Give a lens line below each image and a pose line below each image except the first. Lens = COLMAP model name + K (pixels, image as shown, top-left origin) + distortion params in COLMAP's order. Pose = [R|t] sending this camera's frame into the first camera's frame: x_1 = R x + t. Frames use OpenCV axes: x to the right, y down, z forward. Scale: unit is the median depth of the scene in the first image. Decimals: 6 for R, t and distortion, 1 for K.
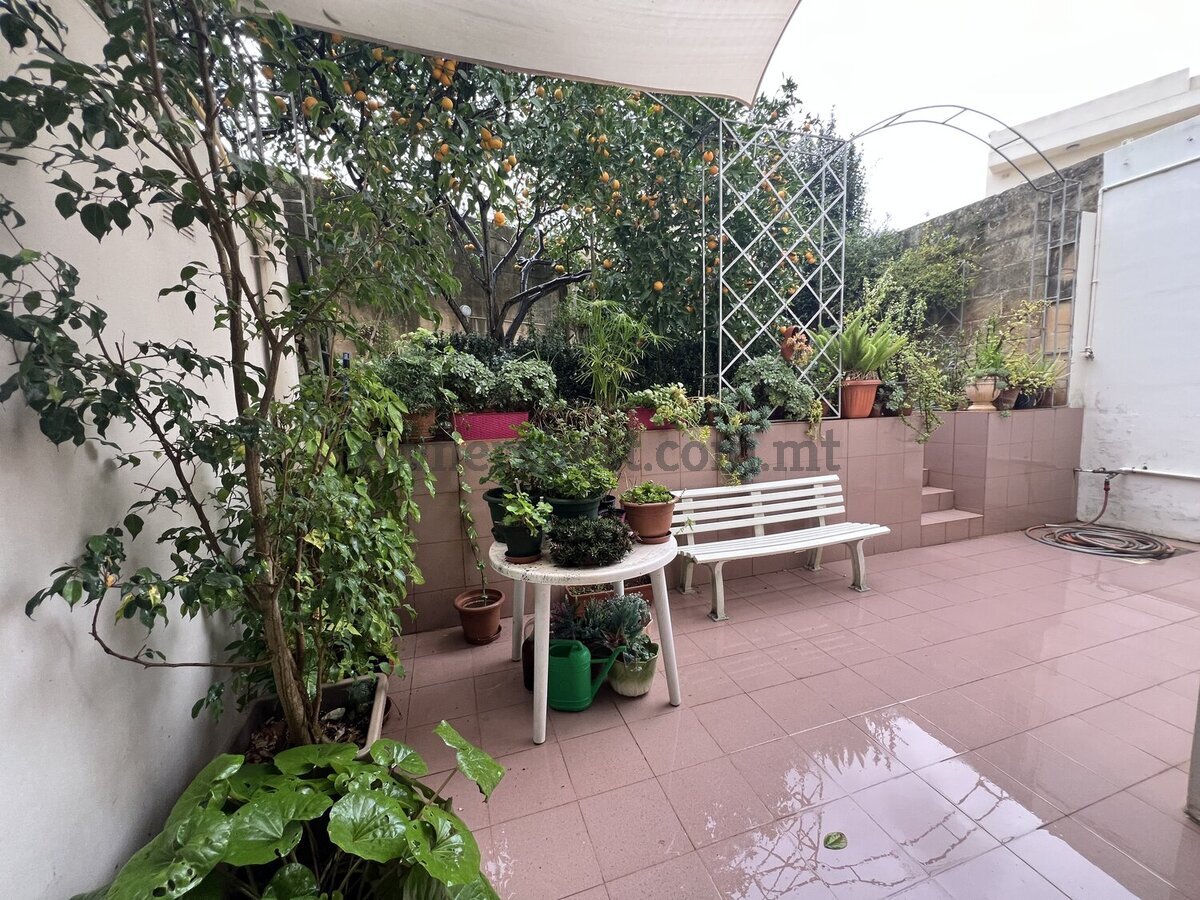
lens RADIAL K [[478.1, 0, 605.2], [0, 478.1, 454.6], [0, 0, 1]] dist [-0.000893, -0.000054]
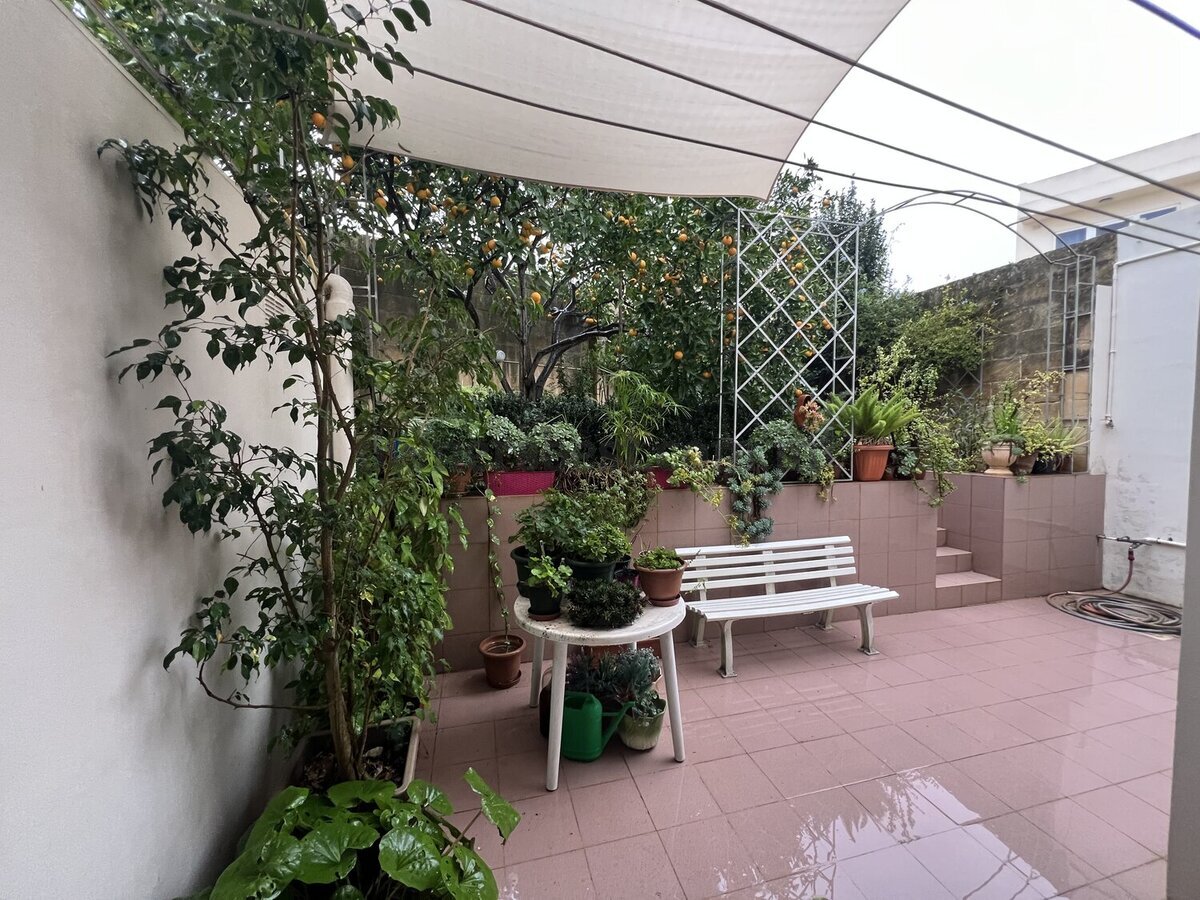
lens RADIAL K [[478.1, 0, 604.7], [0, 478.1, 455.1], [0, 0, 1]] dist [-0.000893, -0.000054]
pose [[0.998009, 0.031899, -0.054410, 0.011912], [-0.035147, 0.997590, -0.059818, -0.065183], [0.052371, 0.061612, 0.996725, -0.085120]]
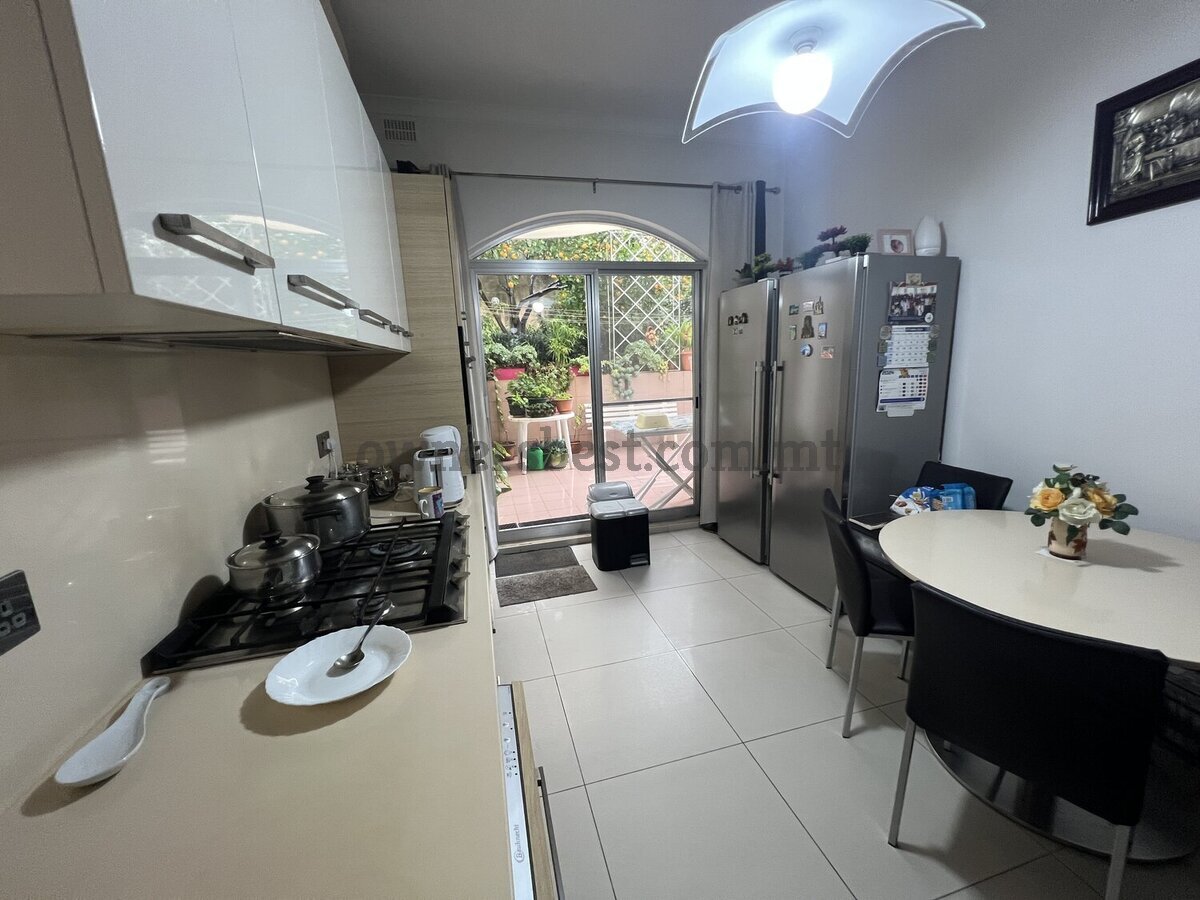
lens RADIAL K [[478.1, 0, 607.0], [0, 478.1, 453.8], [0, 0, 1]] dist [-0.000893, -0.000054]
pose [[0.998471, 0.004380, -0.055101, 0.380258], [0.000346, 0.996341, 0.085471, 0.131609], [0.055274, -0.085359, 0.994816, -1.373692]]
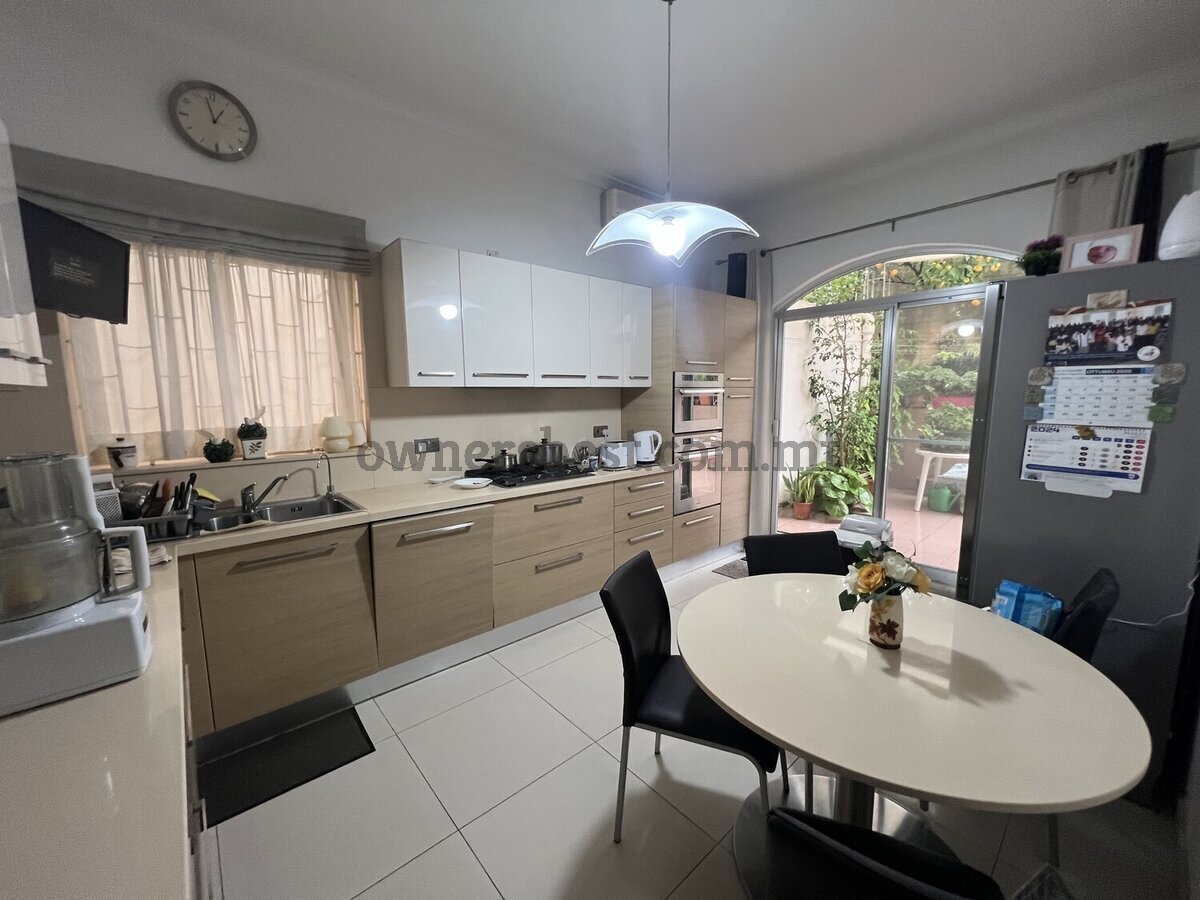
lens RADIAL K [[478.1, 0, 593.6], [0, 478.1, 449.6], [0, 0, 1]] dist [-0.000893, -0.000054]
pose [[0.380488, 0.141414, -0.913910, 1.124601], [-0.107366, 0.988311, 0.108226, 0.085867], [0.918532, 0.056944, 0.391224, -1.281761]]
